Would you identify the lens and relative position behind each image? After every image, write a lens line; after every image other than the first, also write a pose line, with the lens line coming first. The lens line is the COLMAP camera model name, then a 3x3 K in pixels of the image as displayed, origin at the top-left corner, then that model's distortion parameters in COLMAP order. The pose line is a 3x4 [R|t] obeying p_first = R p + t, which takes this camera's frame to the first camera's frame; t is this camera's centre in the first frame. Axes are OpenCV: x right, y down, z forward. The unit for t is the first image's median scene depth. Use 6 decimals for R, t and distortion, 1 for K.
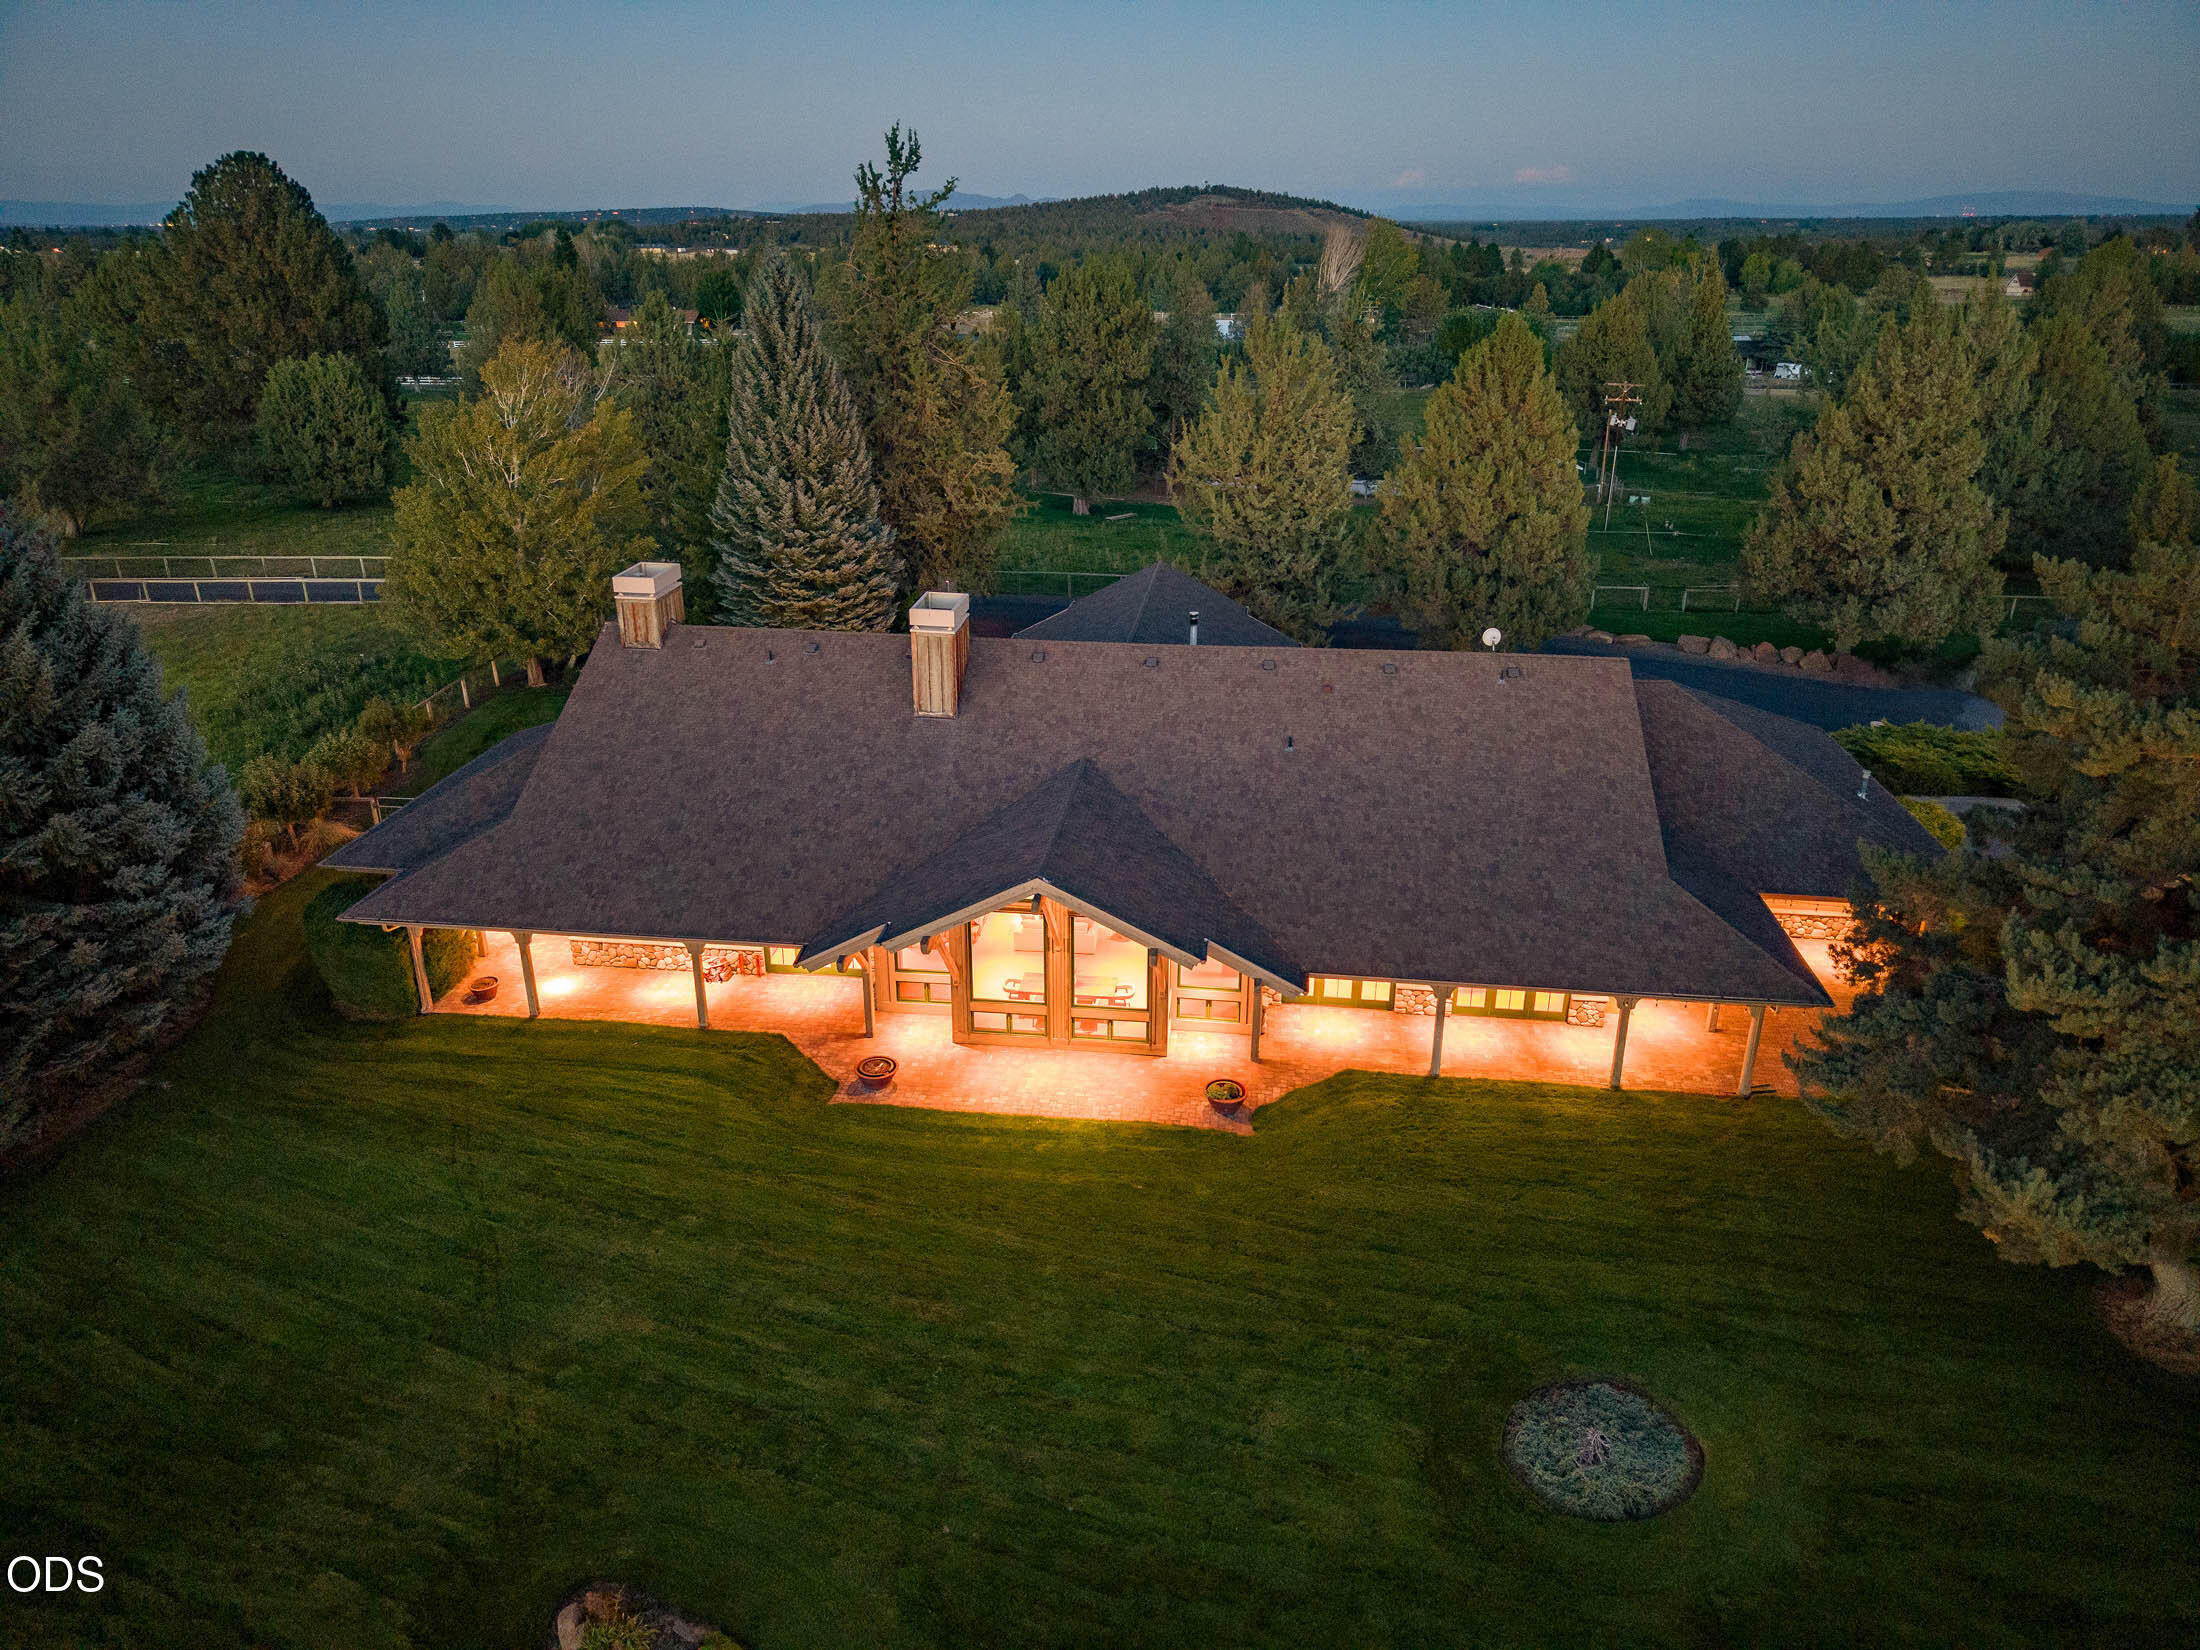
lens RADIAL K [[1510.9, 0, 1082.2], [0, 1510.9, 779.4], [0, 0, 1]] dist [0.013806, -0.012281]
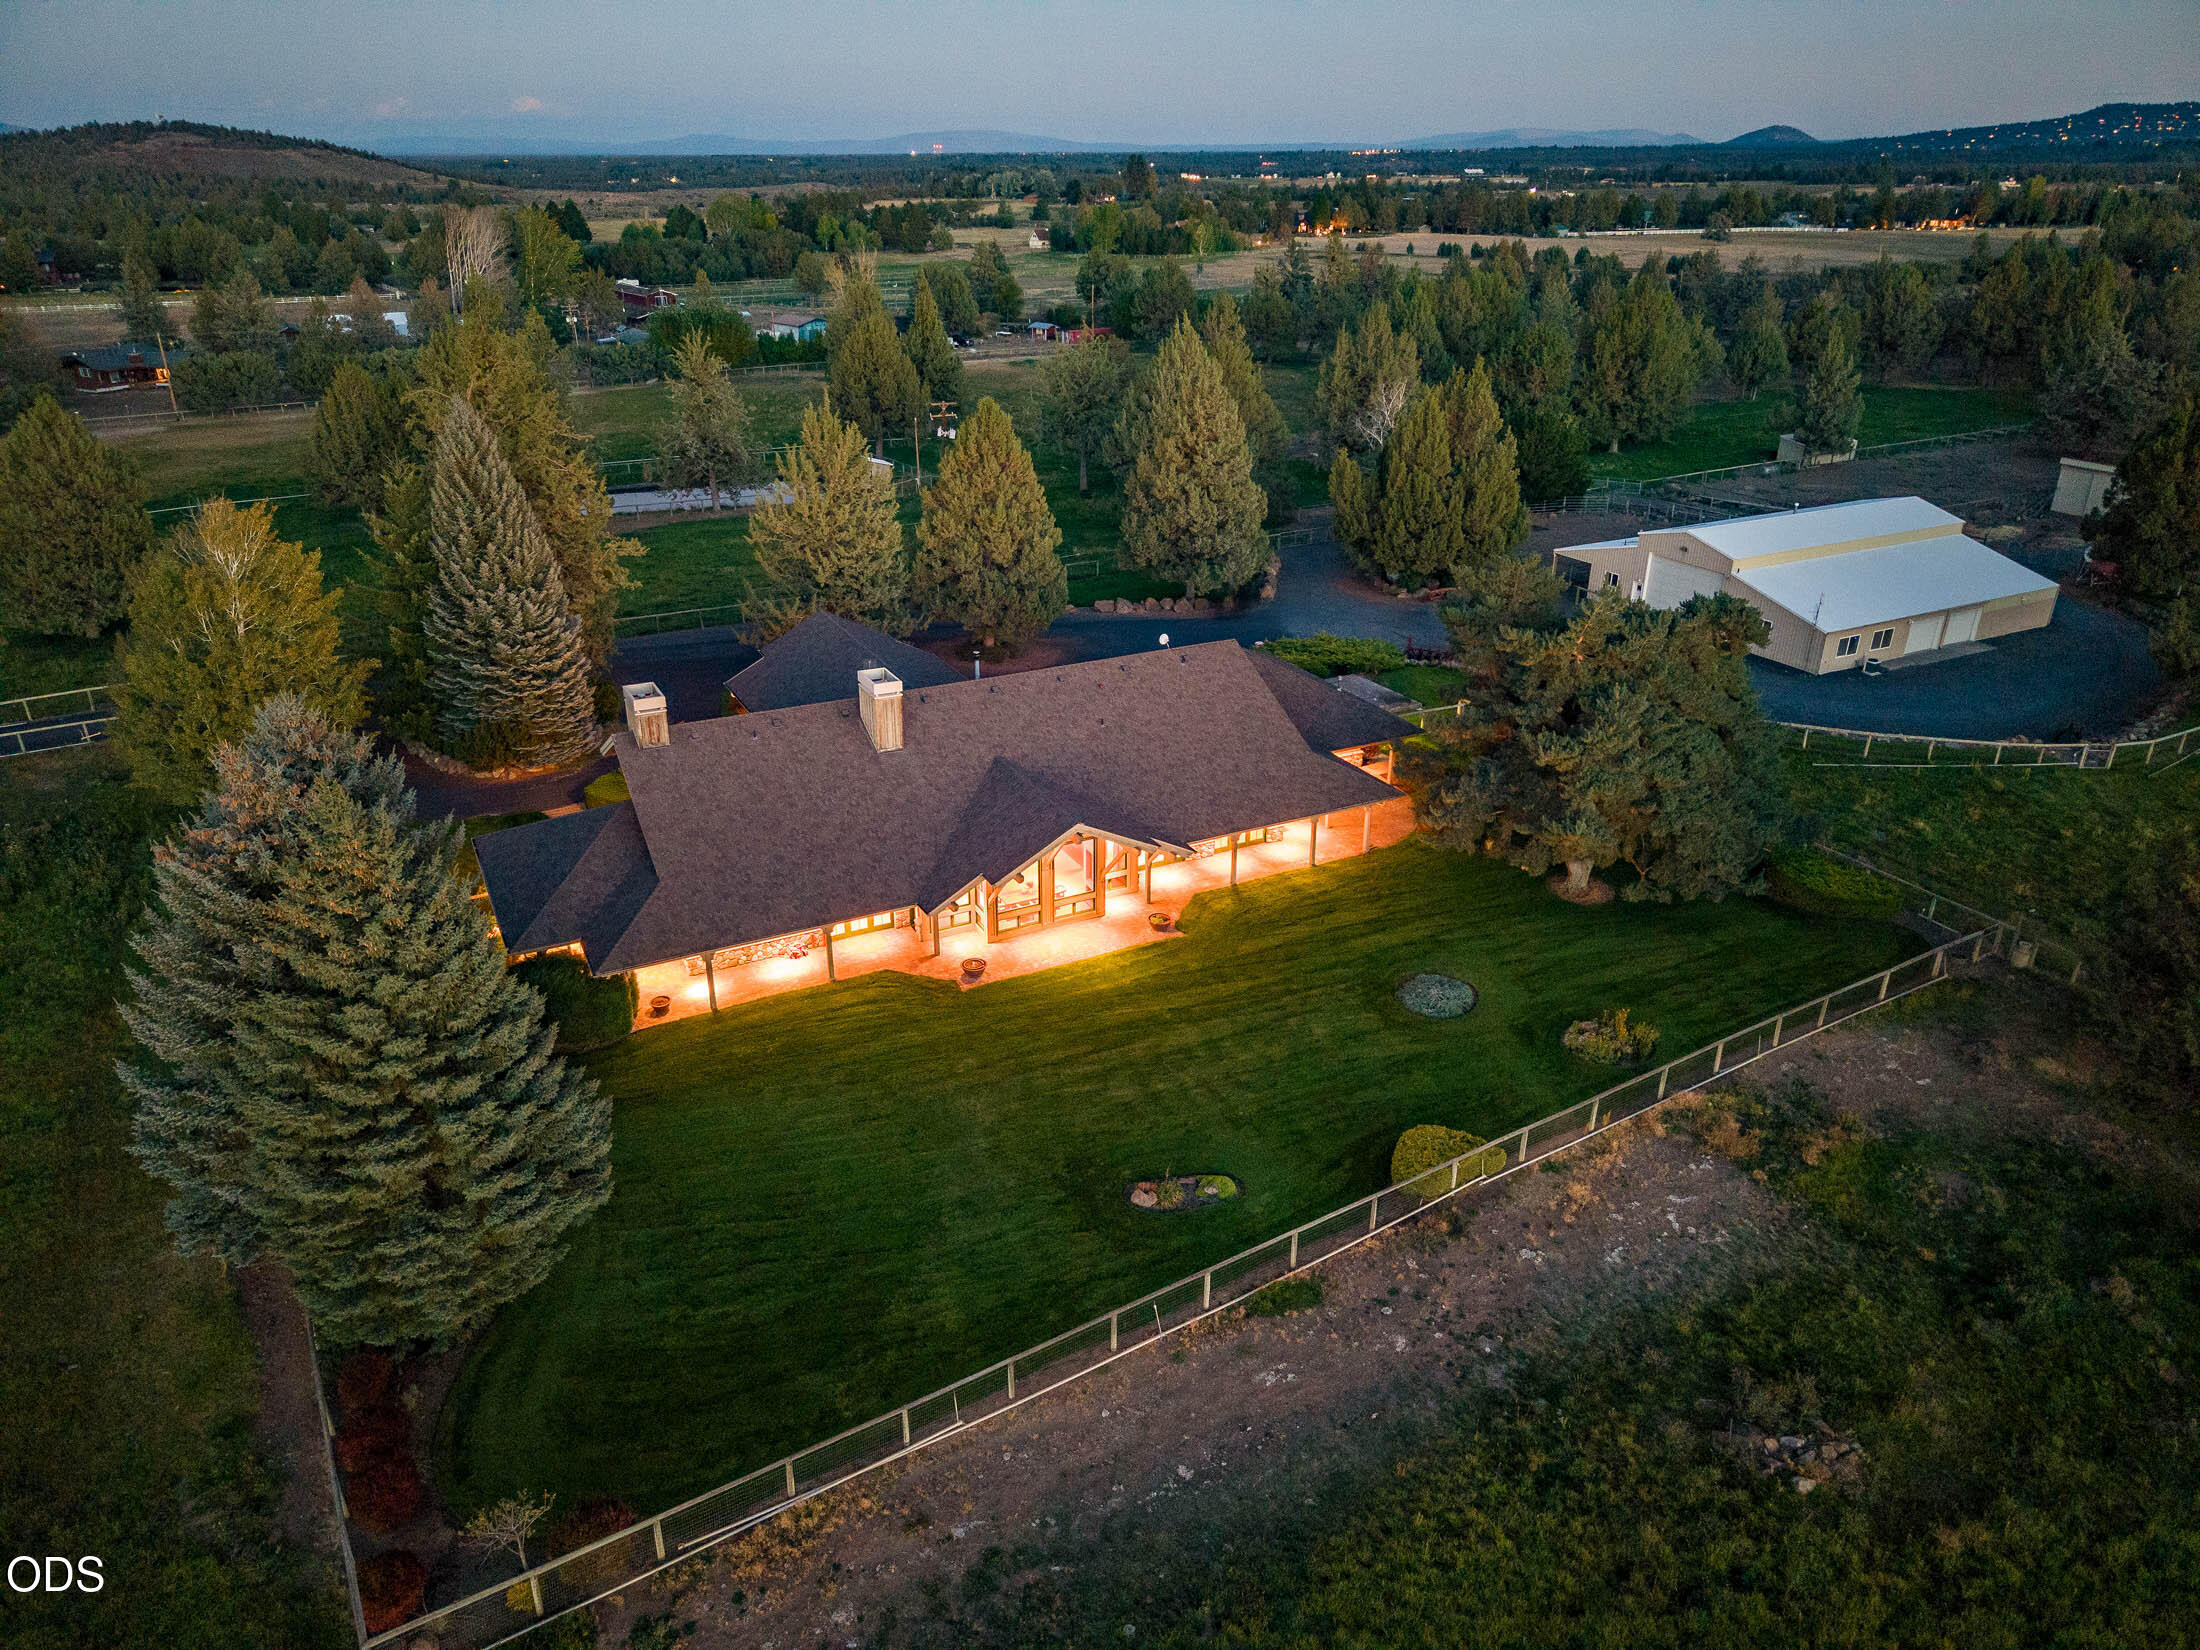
lens RADIAL K [[1510.9, 0, 1103.2], [0, 1510.9, 831.8], [0, 0, 1]] dist [0.013806, -0.012281]
pose [[0.818191, -0.233295, 0.525487, -0.487699], [0.195578, 0.972405, 0.127190, -0.075133], [-0.540659, -0.001292, 0.841241, -0.260732]]
